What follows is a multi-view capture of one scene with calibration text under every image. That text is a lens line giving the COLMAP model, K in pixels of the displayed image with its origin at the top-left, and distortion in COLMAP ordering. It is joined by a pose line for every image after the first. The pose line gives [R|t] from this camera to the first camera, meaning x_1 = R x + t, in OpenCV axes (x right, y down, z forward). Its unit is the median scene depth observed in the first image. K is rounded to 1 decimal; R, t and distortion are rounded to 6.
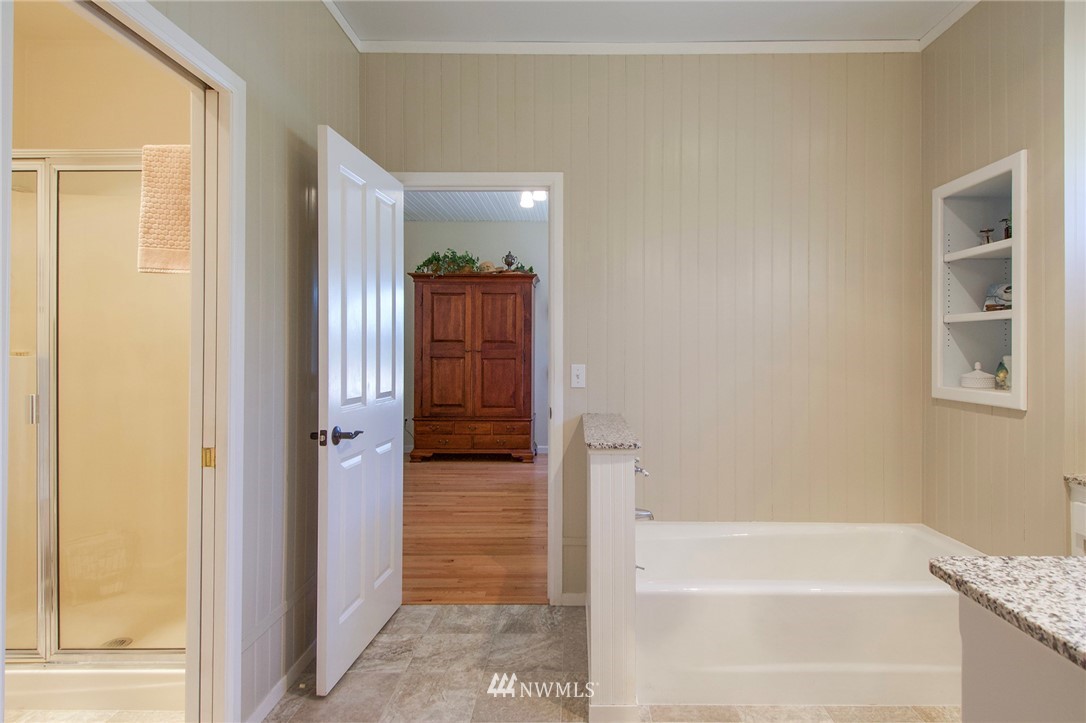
lens RADIAL K [[591.6, 0, 561.0], [0, 591.6, 351.1], [0, 0, 1]] dist [0.046292, -0.039460]
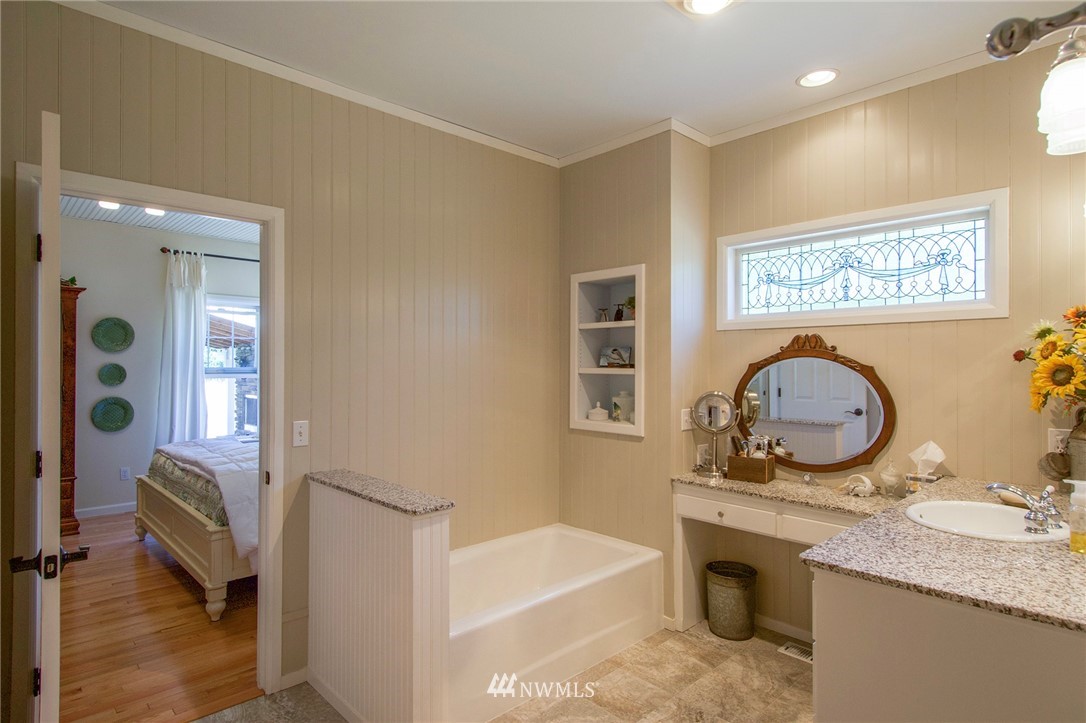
lens RADIAL K [[596.0, 0, 518.0], [0, 596.0, 364.6], [0, 0, 1]] dist [0.037737, -0.031579]
pose [[0.728058, -0.003971, 0.685504, -0.398158], [0.003242, 0.999992, 0.002350, -0.072040], [-0.685508, 0.000511, 0.728065, 0.103766]]
